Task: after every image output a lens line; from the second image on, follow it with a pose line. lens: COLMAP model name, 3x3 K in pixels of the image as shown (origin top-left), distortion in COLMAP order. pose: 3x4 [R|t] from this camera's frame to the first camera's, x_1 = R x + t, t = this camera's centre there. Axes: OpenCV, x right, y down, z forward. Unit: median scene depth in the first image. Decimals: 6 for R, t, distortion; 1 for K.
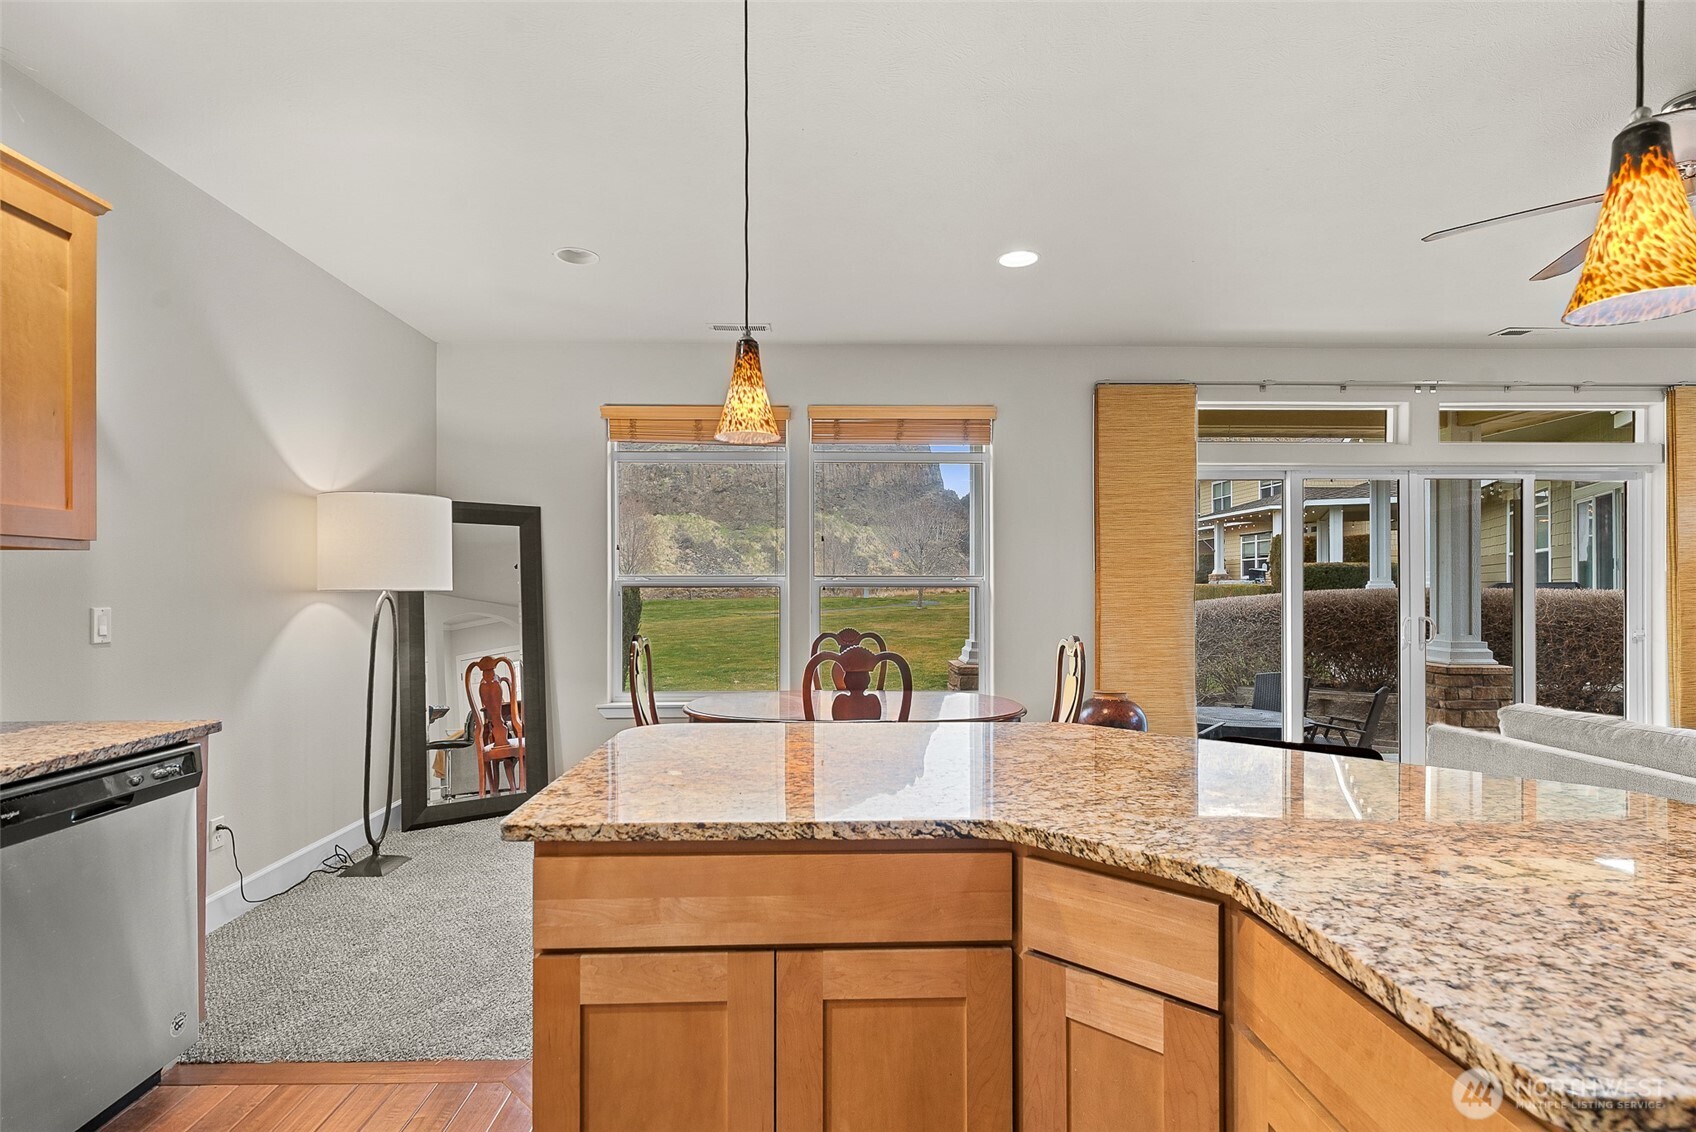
lens RADIAL K [[828.9, 0, 817.6], [0, 828.9, 589.6], [0, 0, 1]] dist [0.003532, 0.000295]
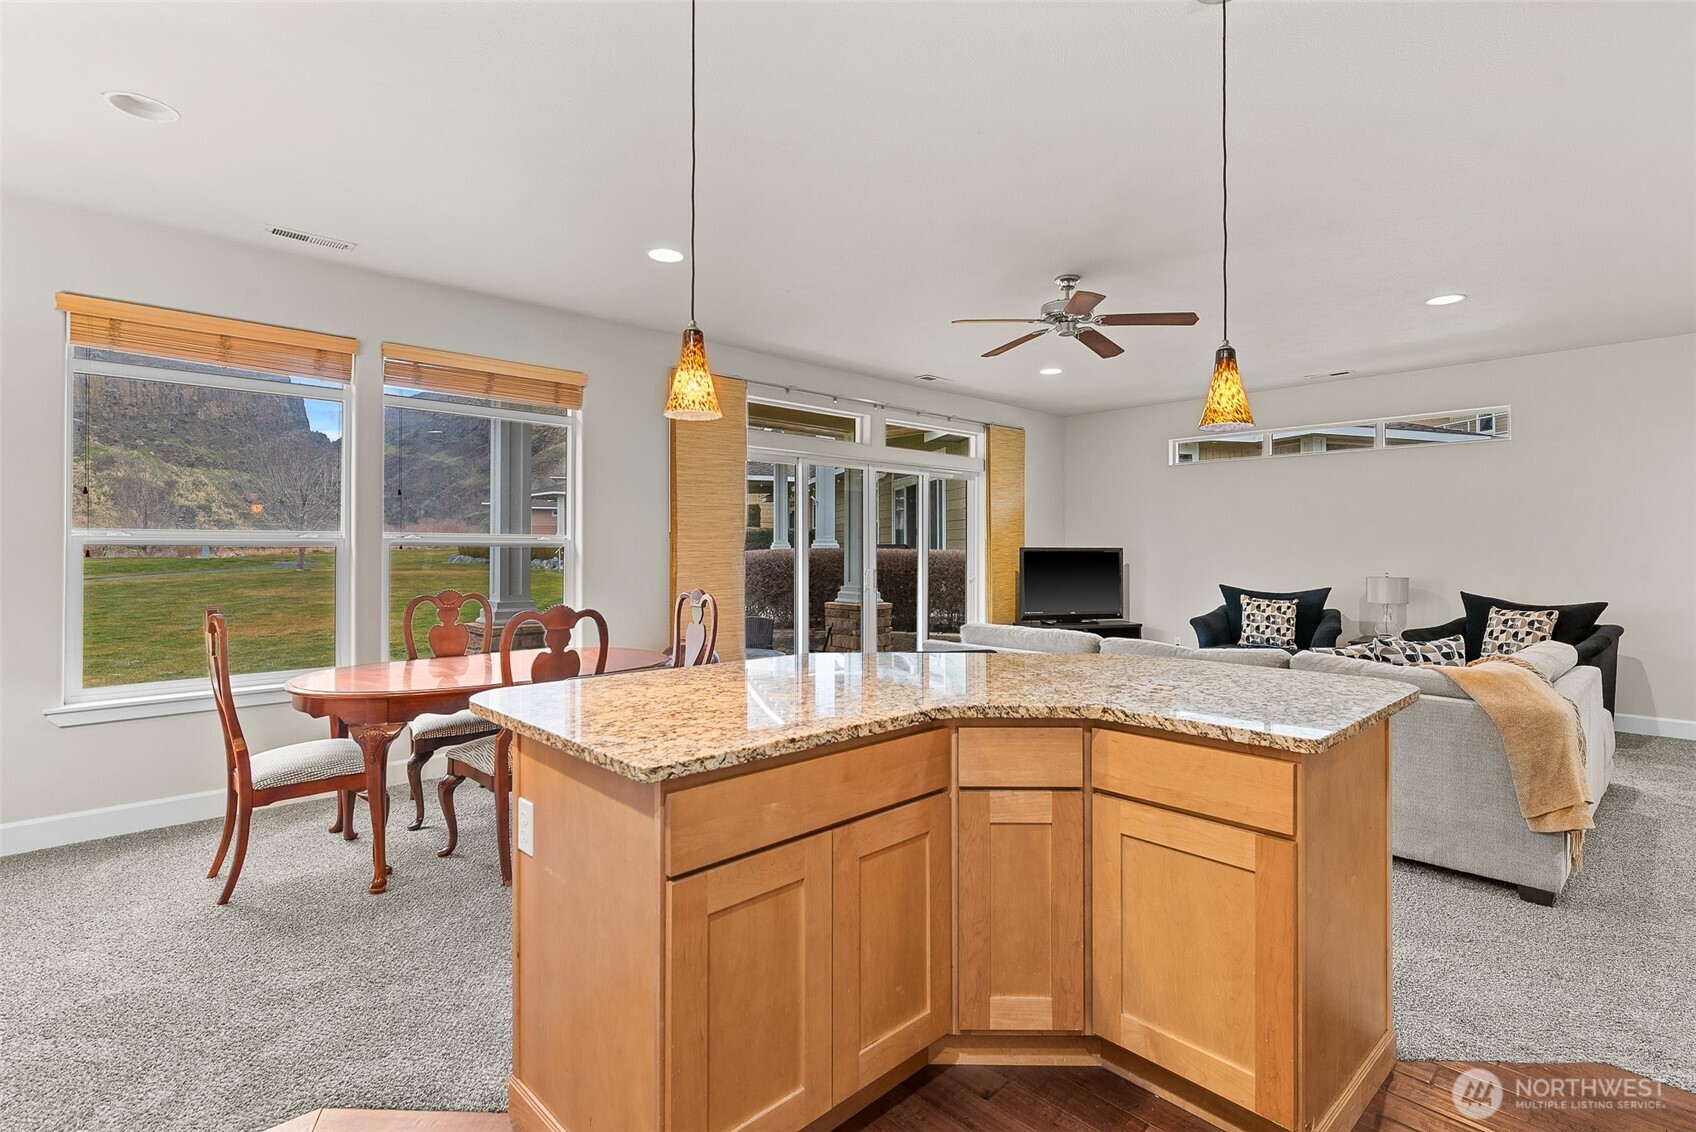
lens RADIAL K [[812.6, 0, 865.1], [0, 812.6, 545.1], [0, 0, 1]] dist [0.000088, -0.000749]
pose [[0.730109, 0.005239, 0.683311, -0.231505], [-0.002337, 0.999984, -0.005170, -0.000430], [-0.683327, 0.002177, 0.730110, 0.009625]]
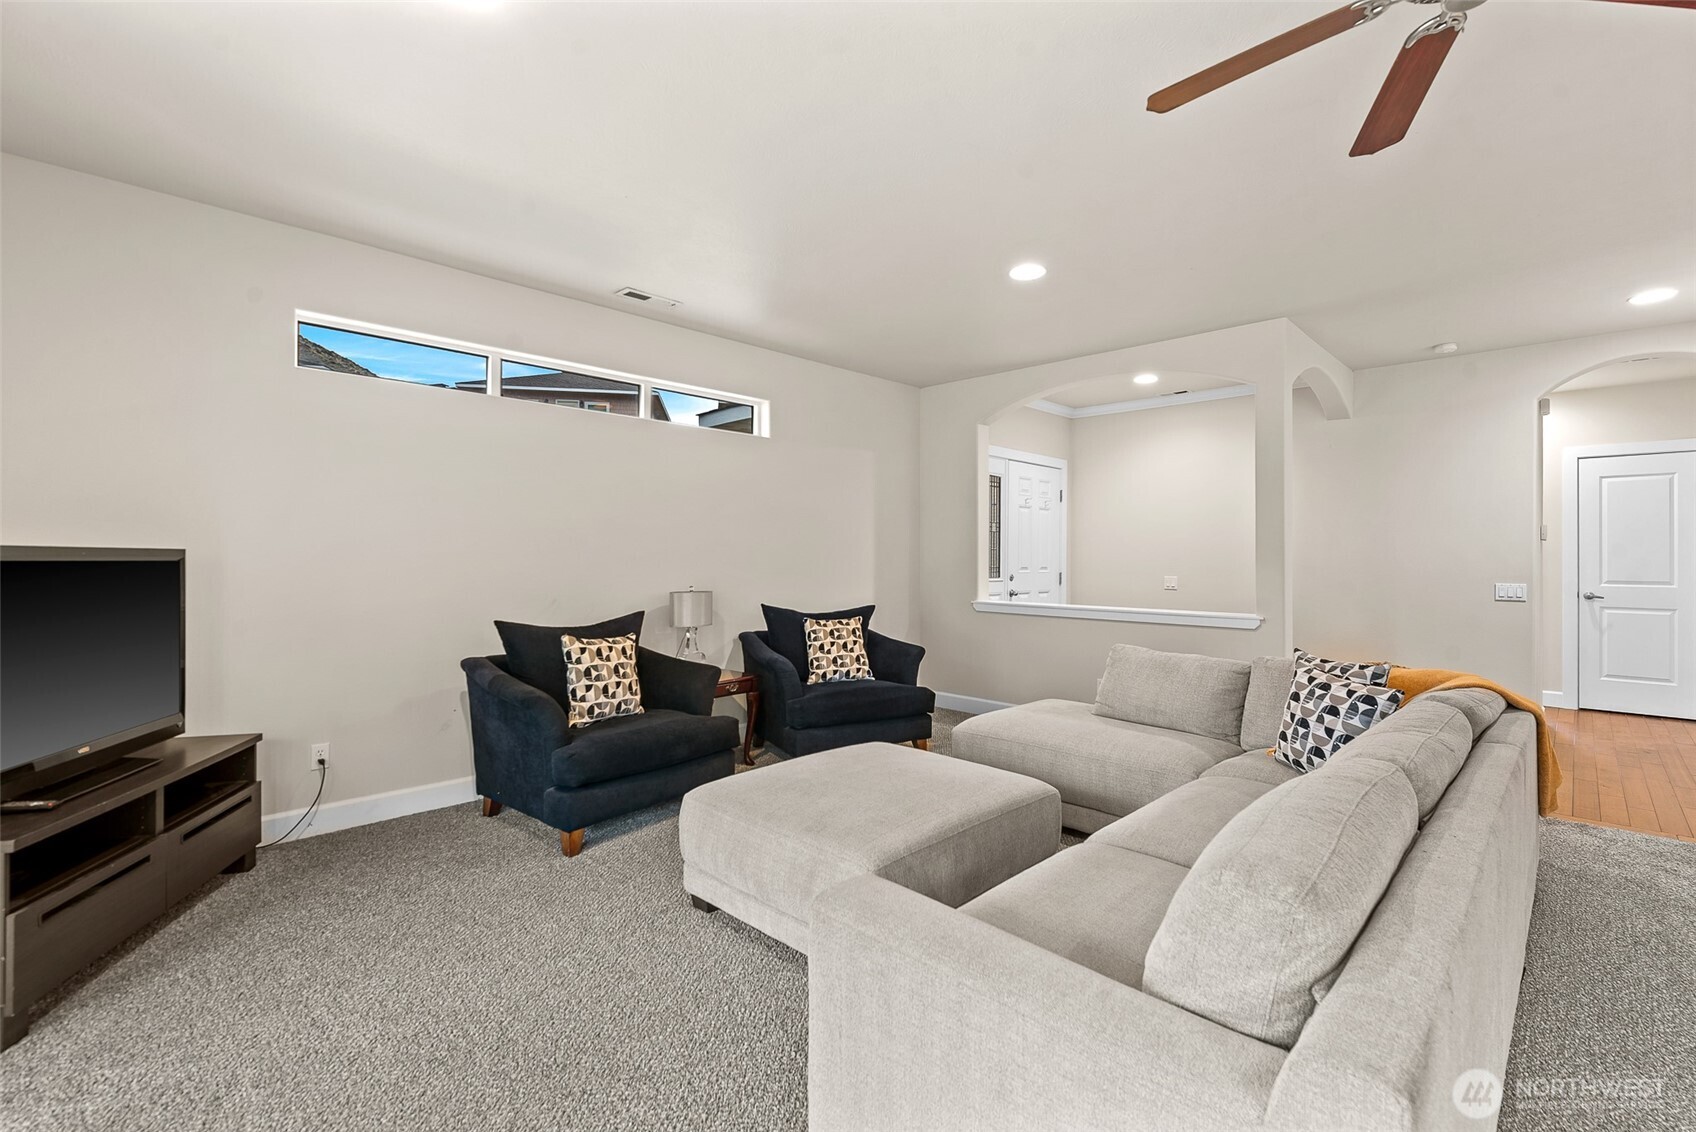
lens RADIAL K [[746.9, 0, 865.7], [0, 746.9, 557.1], [0, 0, 1]] dist [0.000730, -0.000526]
pose [[-0.711097, -0.001188, 0.703093, 0.491310], [-0.003378, 0.999993, -0.001727, 0.000391], [-0.703086, -0.003603, -0.711096, 0.914242]]
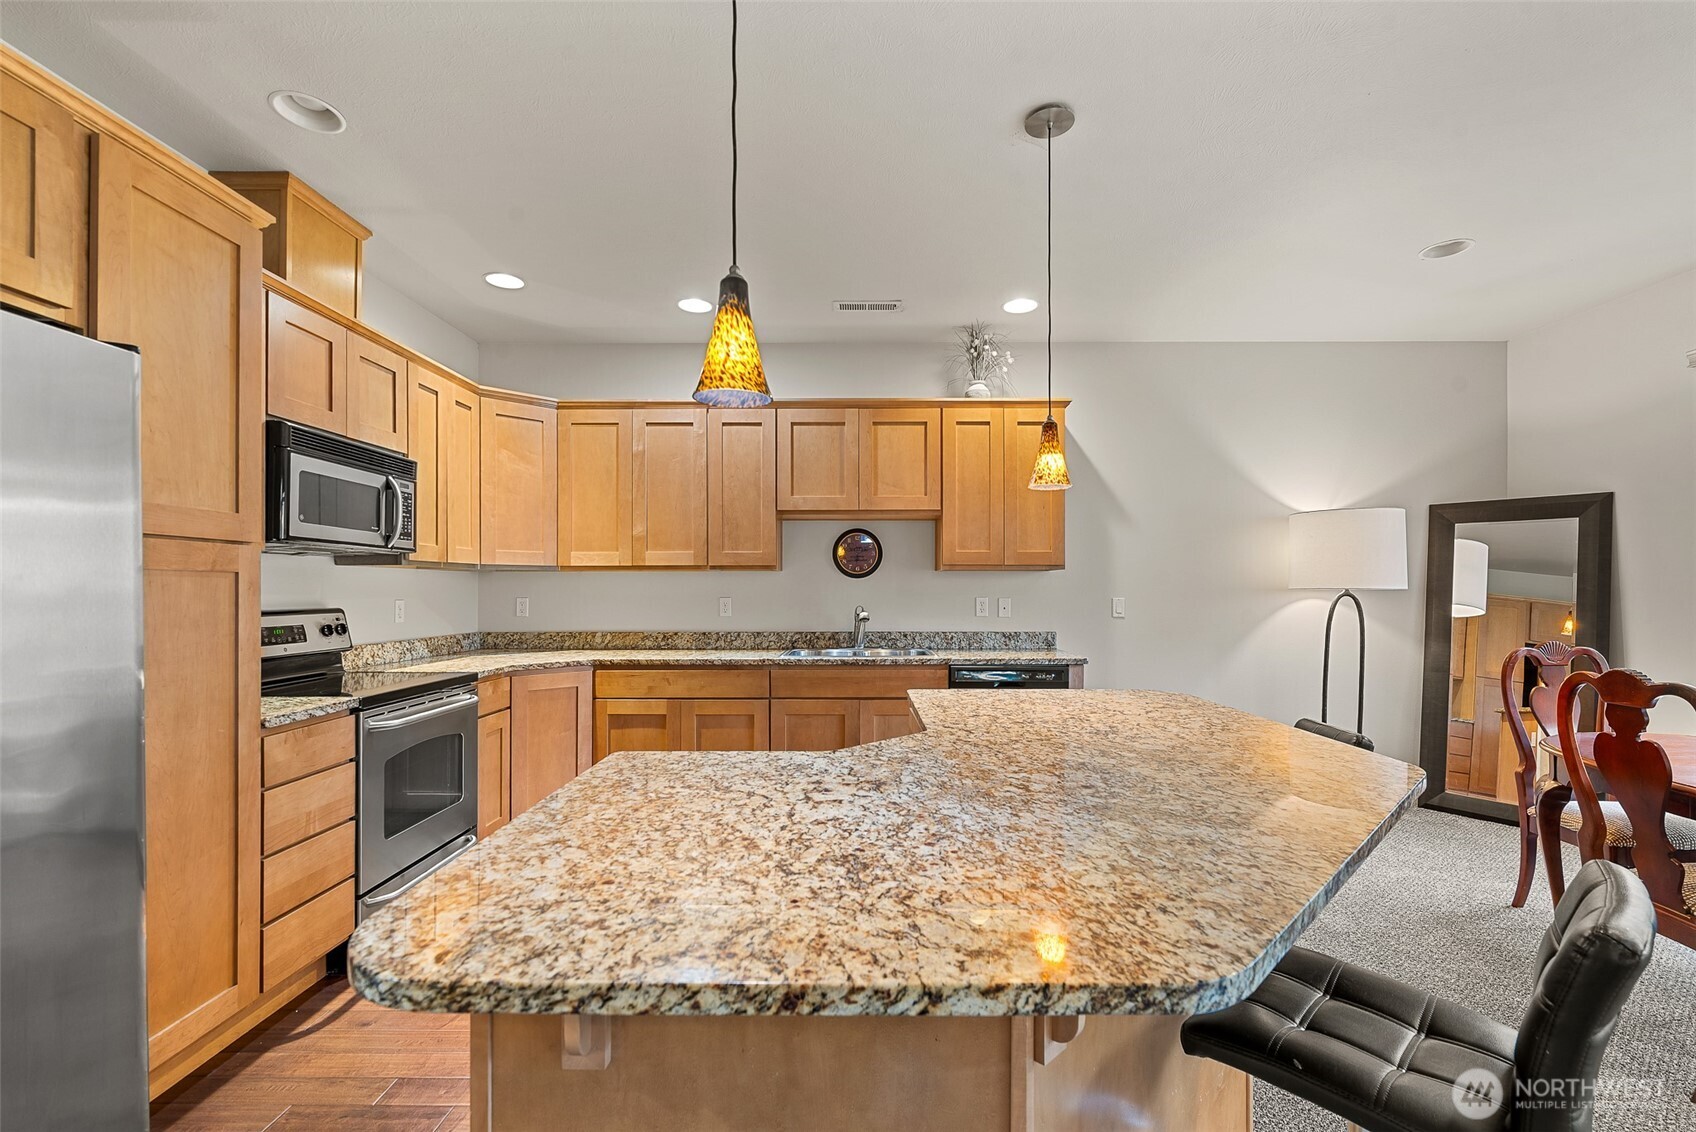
lens RADIAL K [[740.5, 0, 856.7], [0, 740.5, 586.3], [0, 0, 1]] dist [0.000018, -0.000389]
pose [[-0.018498, -0.003365, -0.999823, 0.441176], [0.000064, 0.999994, -0.003367, 0.000451], [0.999829, -0.000126, -0.018498, 0.236175]]
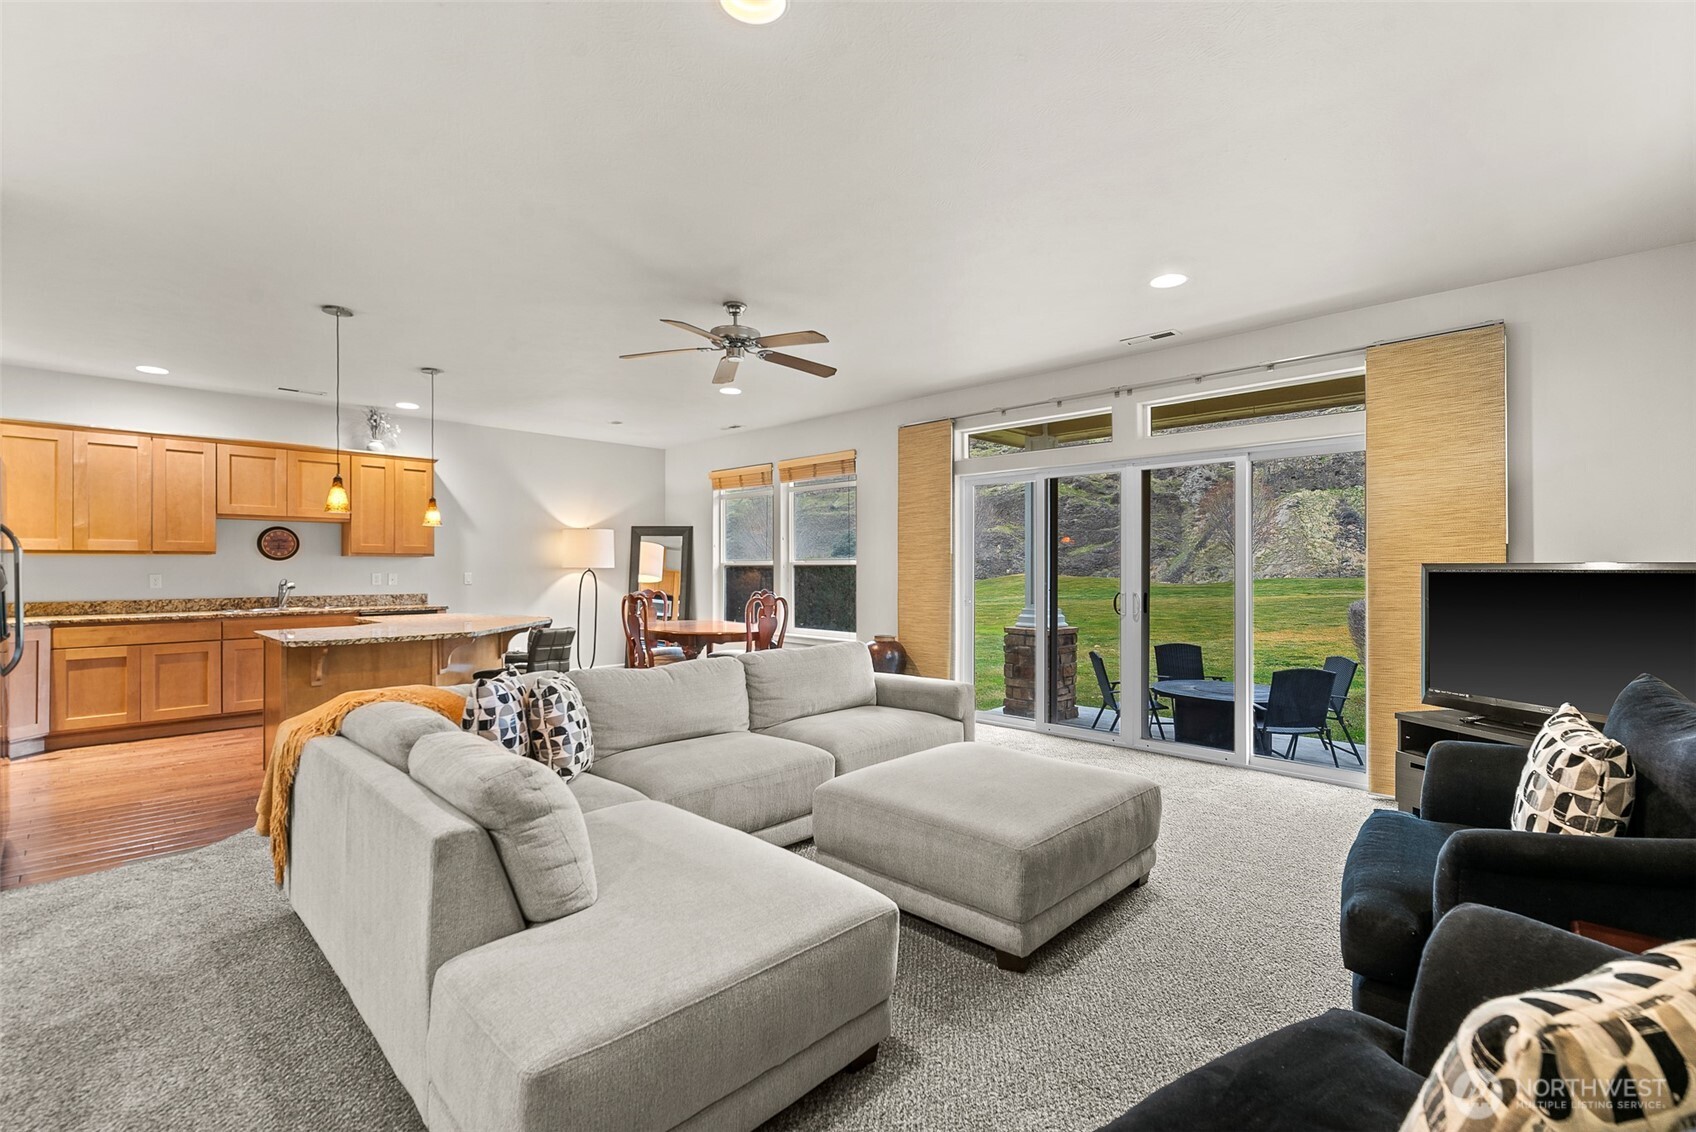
lens RADIAL K [[759.0, 0, 853.6], [0, 759.0, 563.4], [0, 0, 1]] dist [0.002274, 0.000583]
pose [[0.699471, -0.003871, -0.714650, 1.244726], [-0.000372, 0.999983, -0.005781, 0.000189], [0.714661, 0.004310, 0.699458, 0.000506]]
